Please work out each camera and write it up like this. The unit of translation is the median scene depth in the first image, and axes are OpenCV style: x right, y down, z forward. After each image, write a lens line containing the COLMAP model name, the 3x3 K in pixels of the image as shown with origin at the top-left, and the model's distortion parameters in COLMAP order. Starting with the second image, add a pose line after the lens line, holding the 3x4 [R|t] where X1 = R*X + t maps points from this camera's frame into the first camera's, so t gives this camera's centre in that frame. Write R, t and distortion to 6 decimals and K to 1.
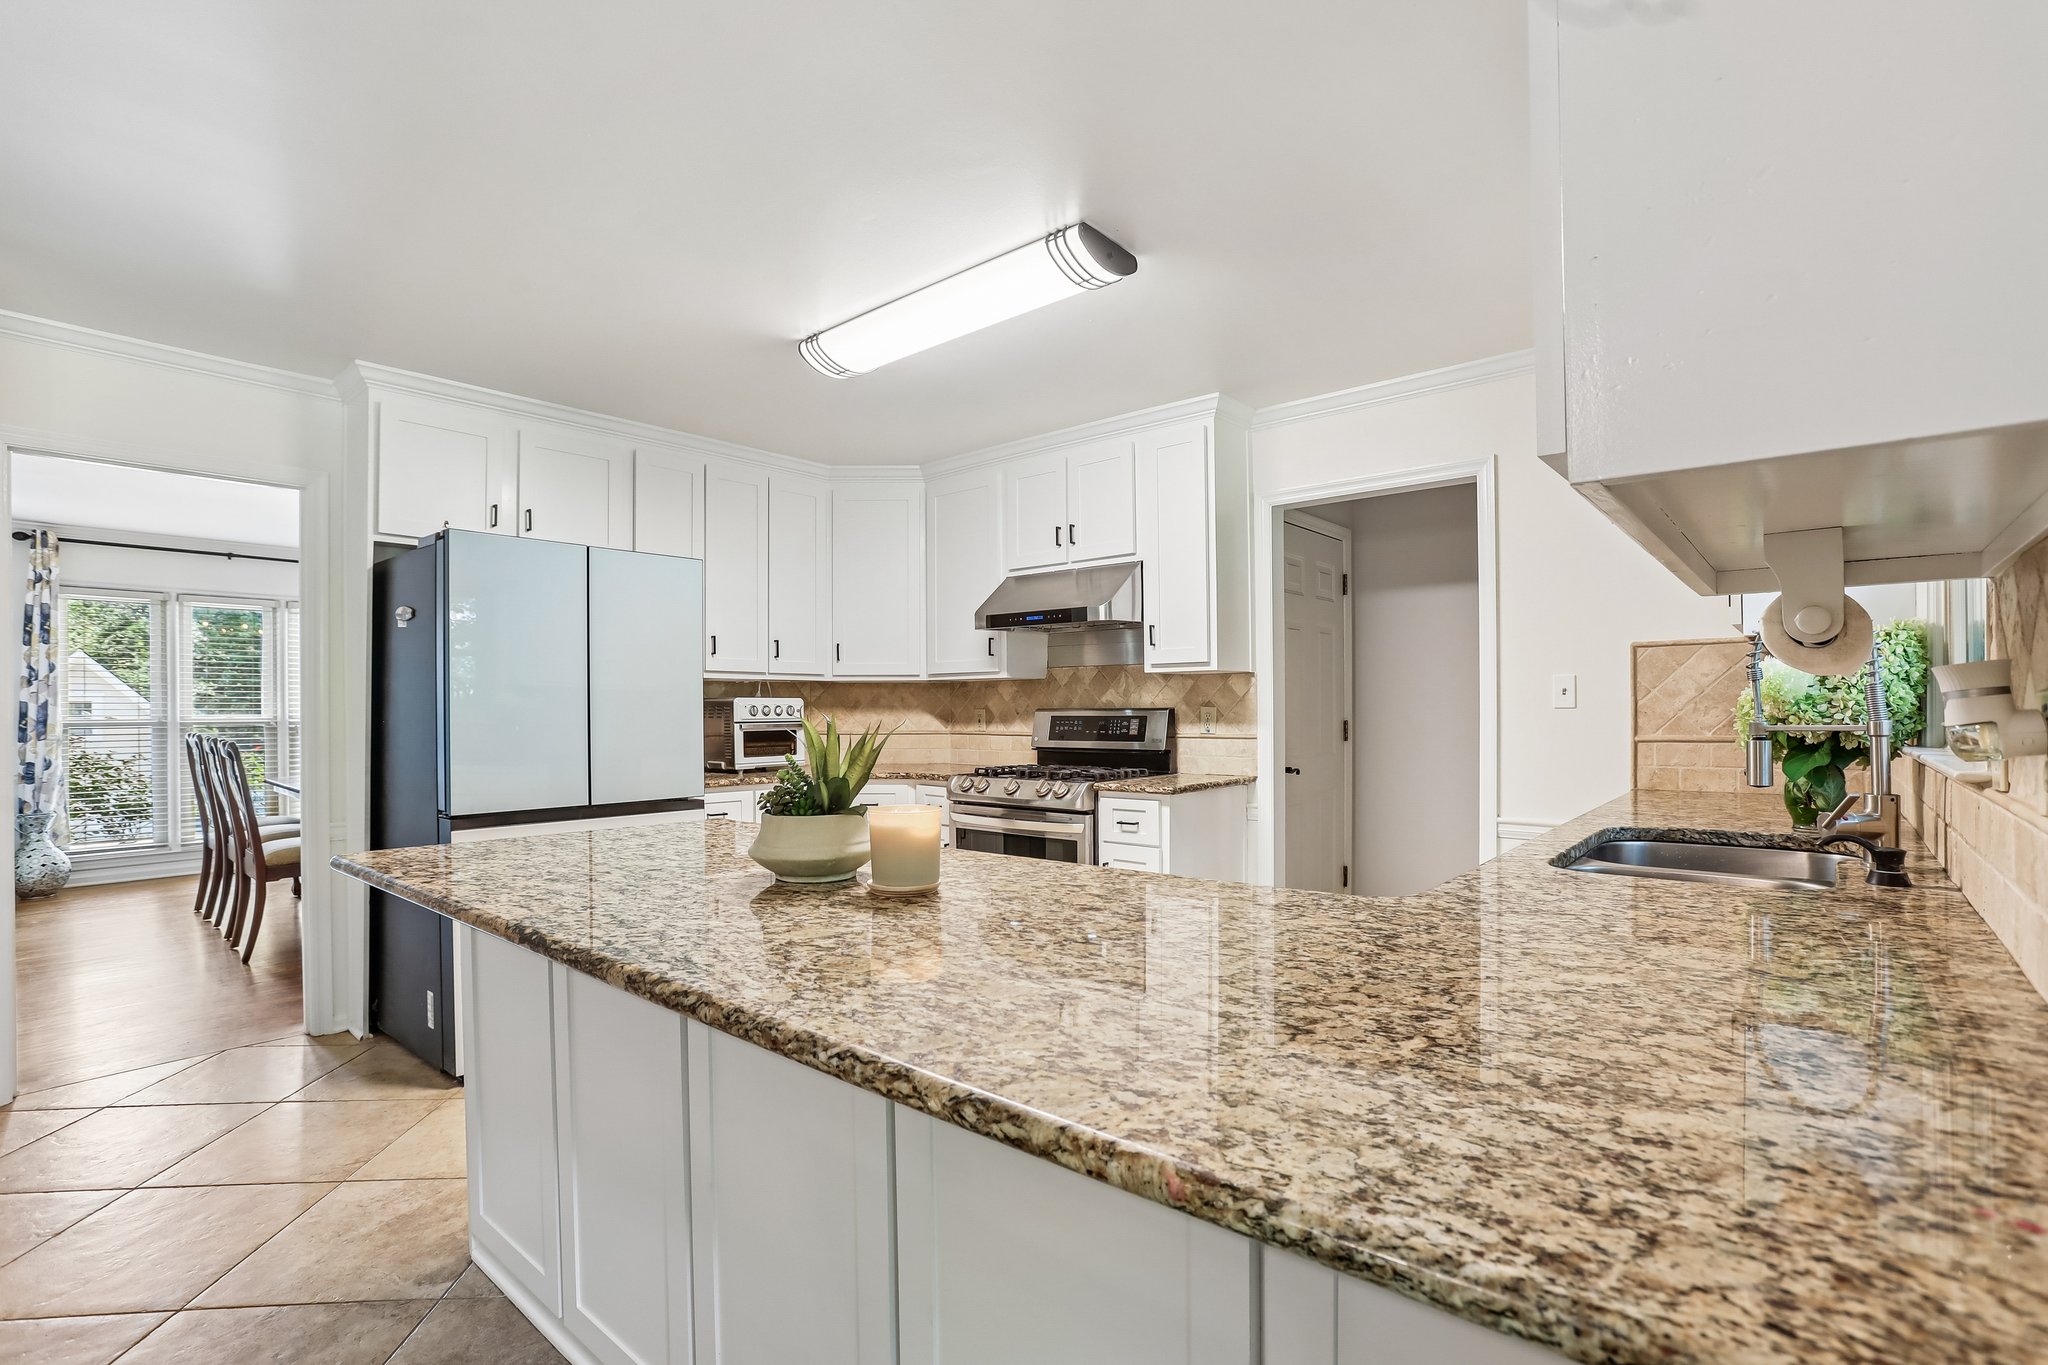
lens RADIAL K [[939.9, 0, 1033.1], [0, 939.9, 712.5], [0, 0, 1]] dist [-0.034144, 0.016270]
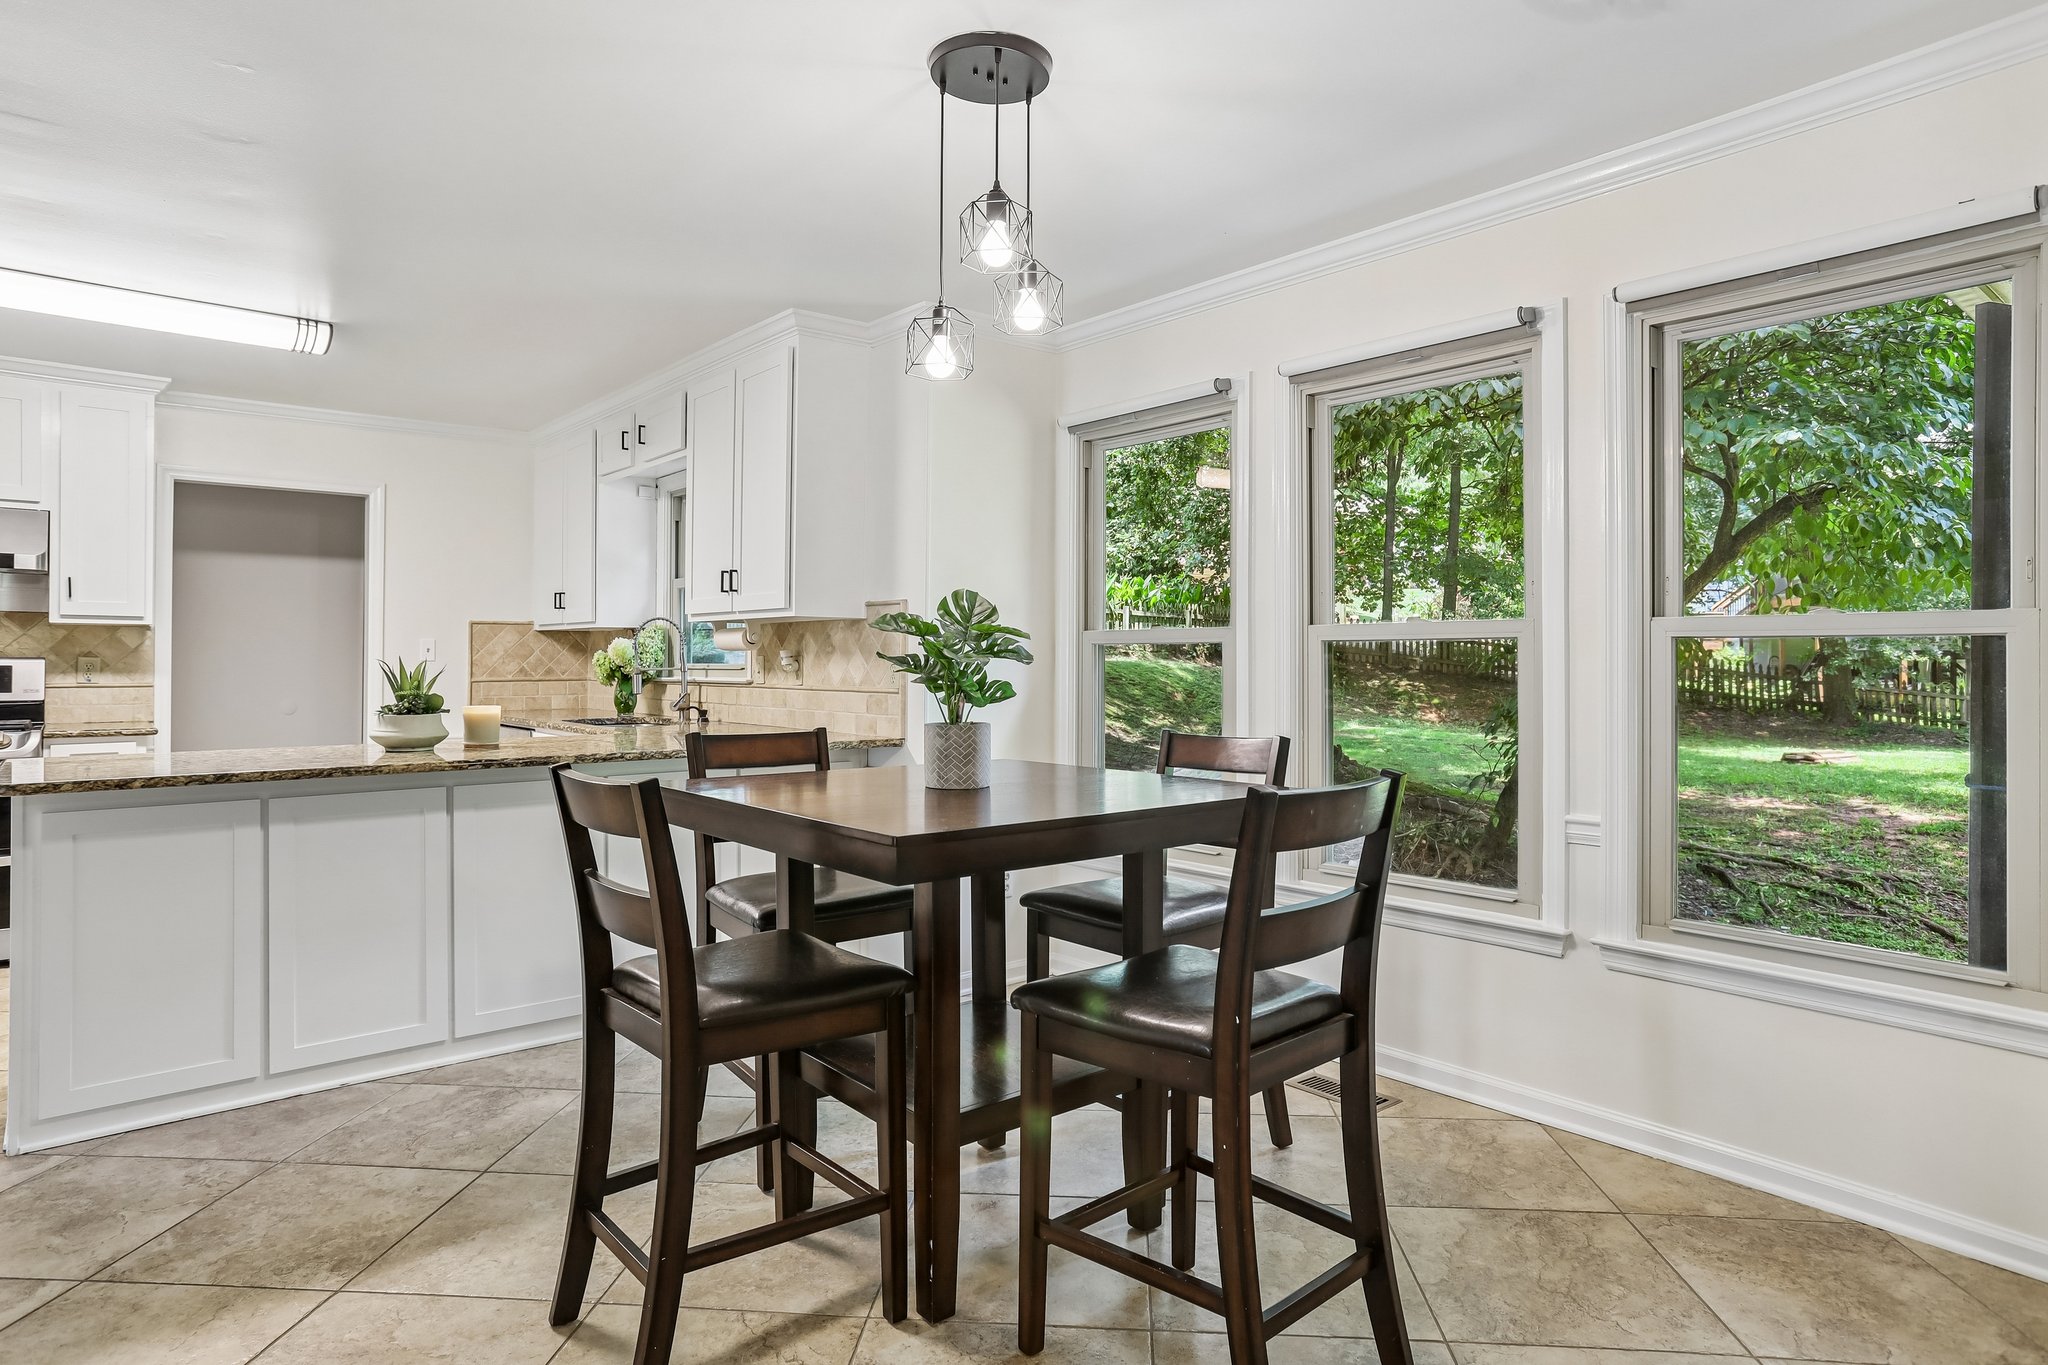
lens RADIAL K [[1119.5, 0, 1024.0], [0, 1119.5, 671.6], [0, 0, 1]] dist [0.000438, 0.000026]
pose [[0.133249, -0.001674, 0.991081, -2.224819], [0.001340, 0.999998, 0.001509, 0.022899], [-0.991082, 0.001127, 0.133251, -0.447865]]
